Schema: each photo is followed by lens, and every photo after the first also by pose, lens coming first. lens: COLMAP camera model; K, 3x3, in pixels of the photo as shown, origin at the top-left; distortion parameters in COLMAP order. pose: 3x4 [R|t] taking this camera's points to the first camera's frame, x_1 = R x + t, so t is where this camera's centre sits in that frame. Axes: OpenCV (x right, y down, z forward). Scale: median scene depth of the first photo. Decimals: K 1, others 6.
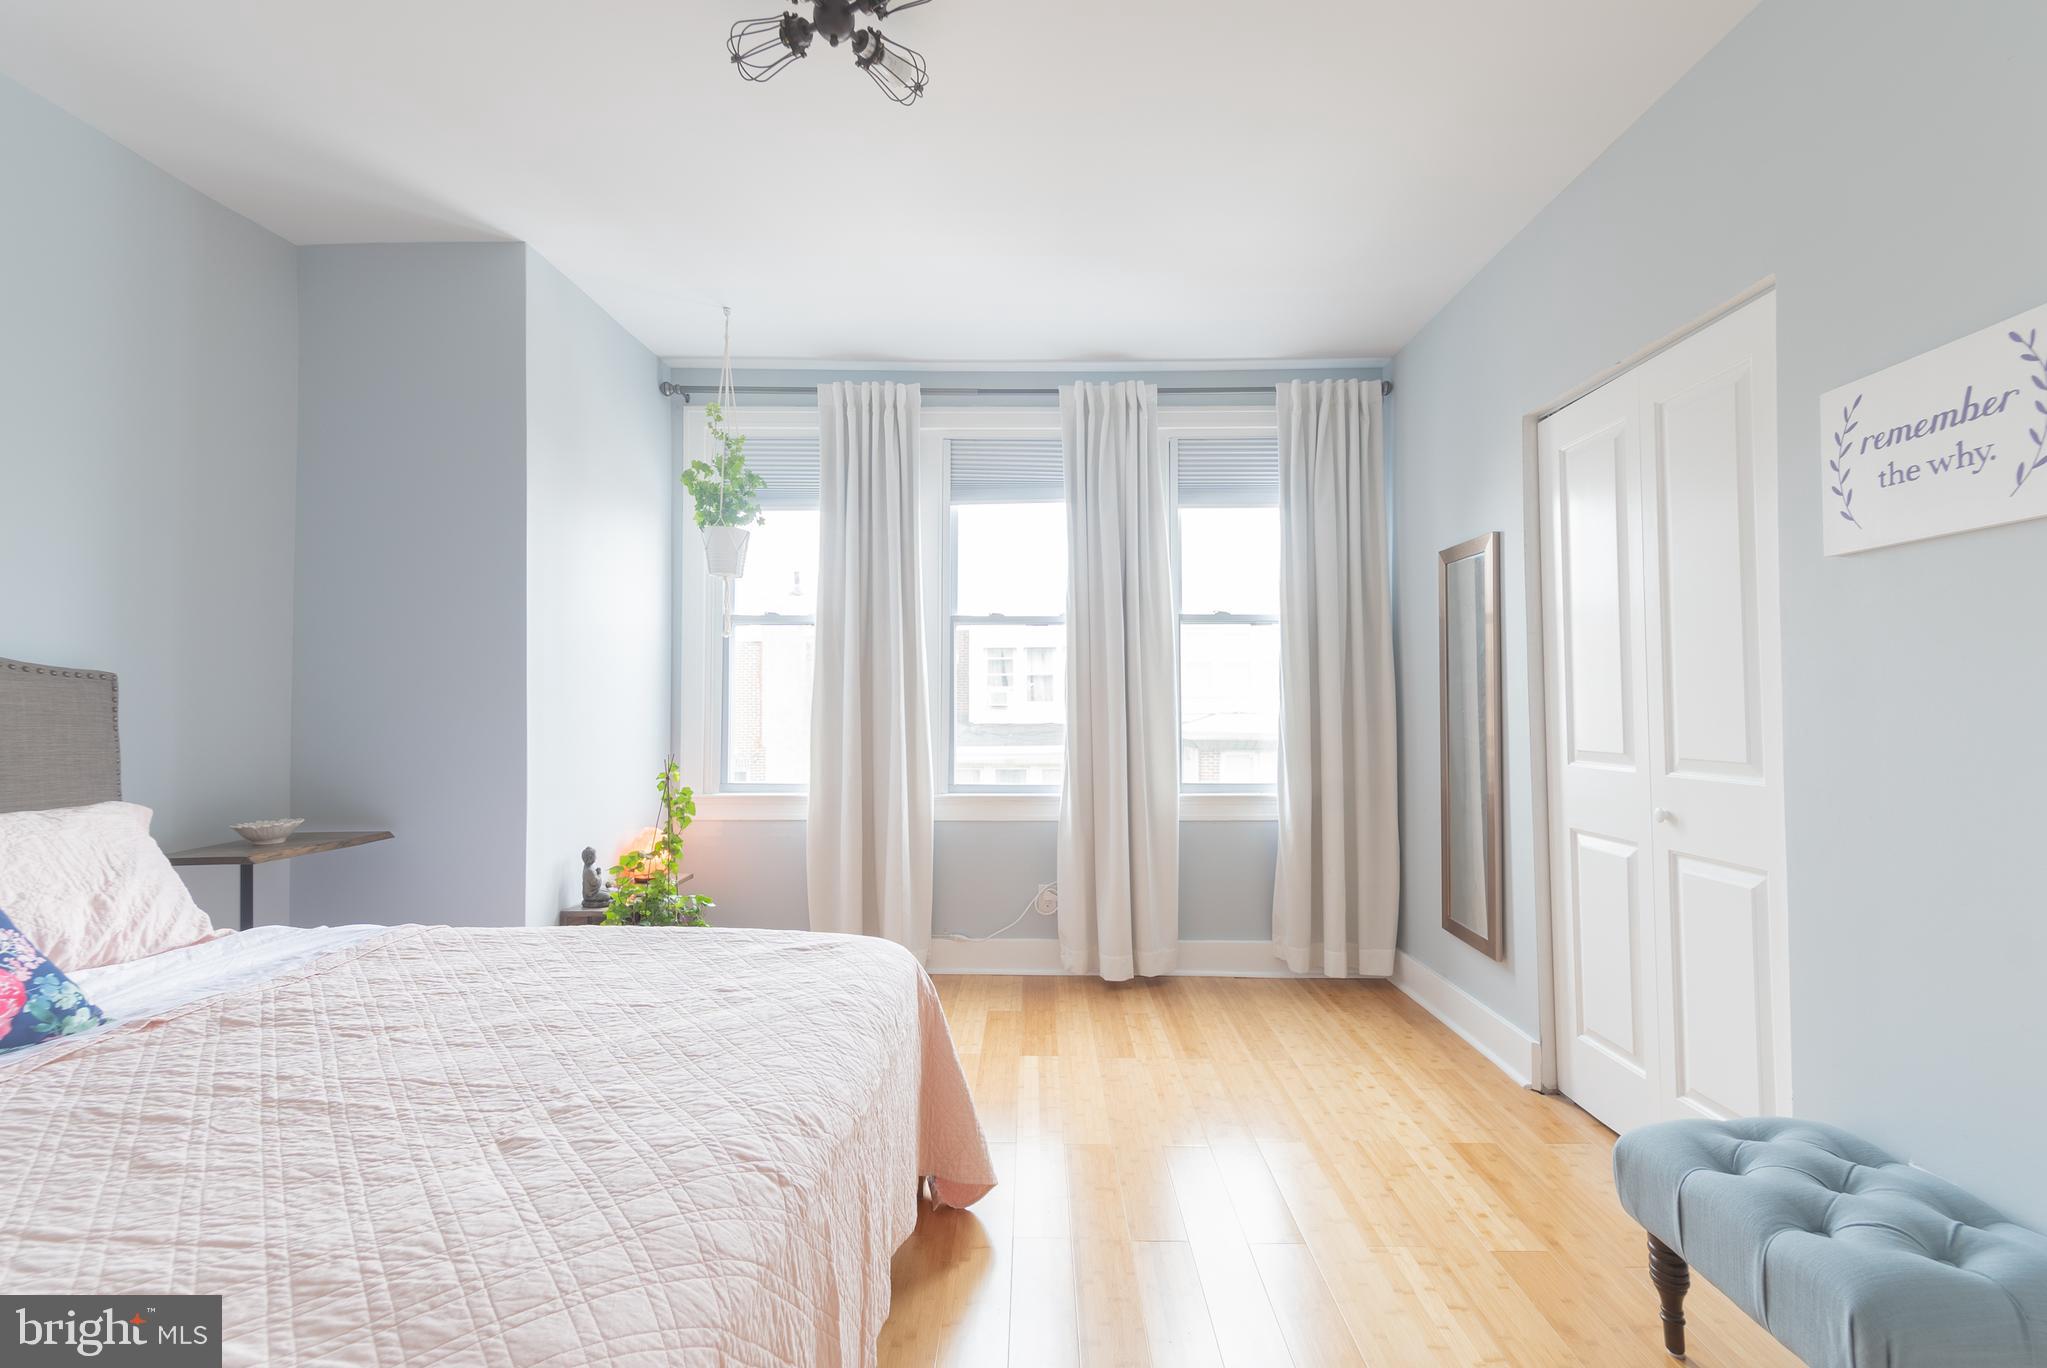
lens RADIAL K [[953.9, 0, 1064.2], [0, 953.9, 687.4], [0, 0, 1]] dist [0.045437, 0.000243]
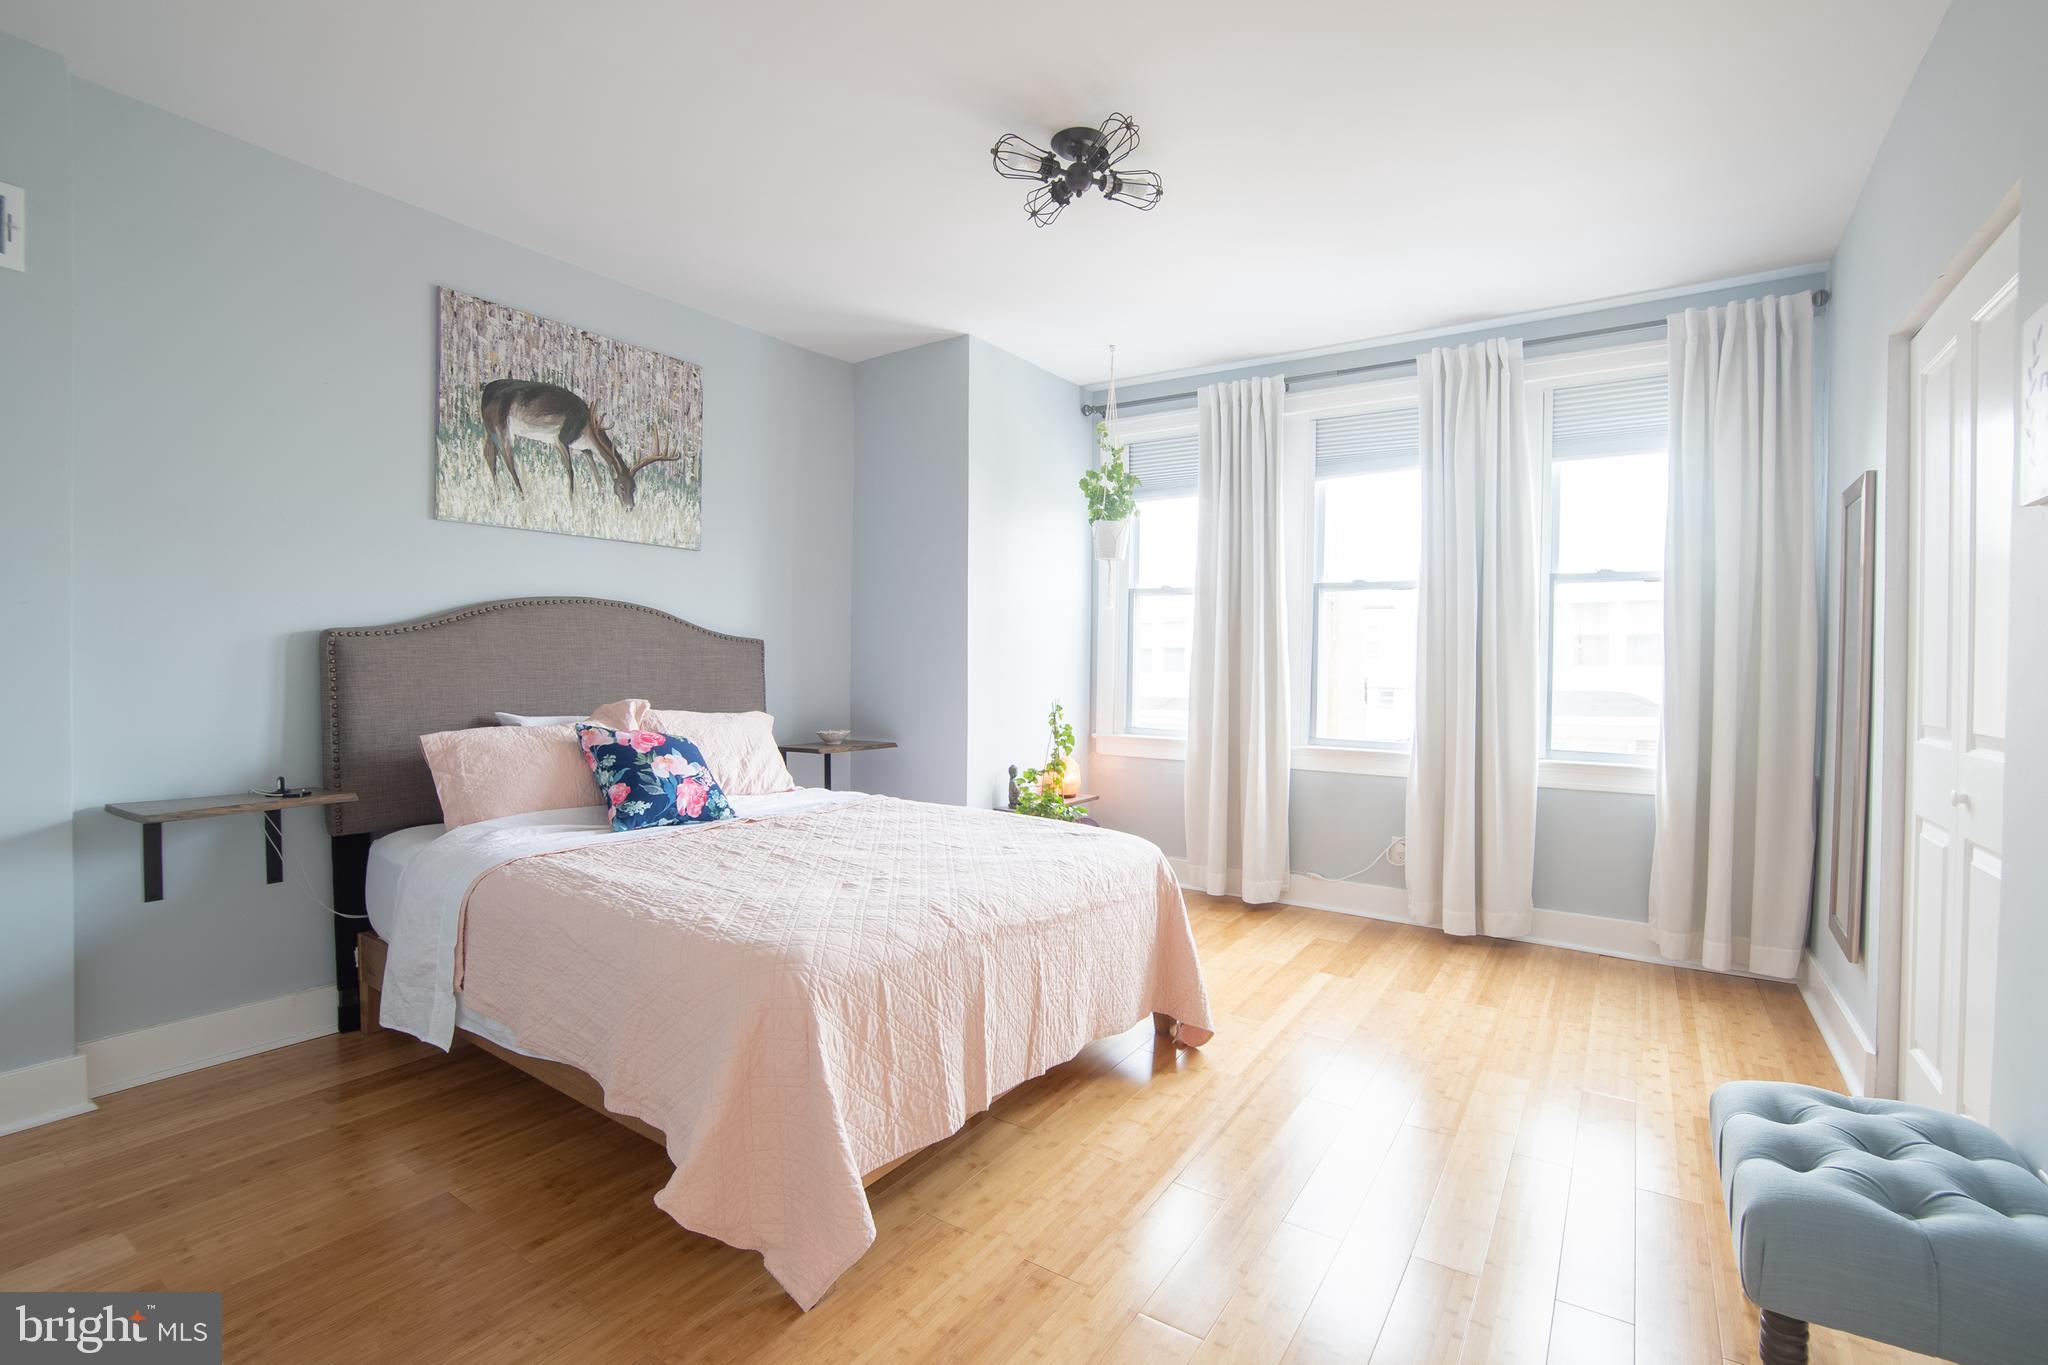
lens RADIAL K [[954.4, 0, 1027.4], [0, 954.4, 689.8], [0, 0, 1]] dist [0.045437, 0.000243]
pose [[0.846880, 0.027911, -0.531050, 0.226625], [-0.004180, 0.998940, 0.045836, -0.003210], [0.531767, -0.036598, 0.846100, -0.124353]]
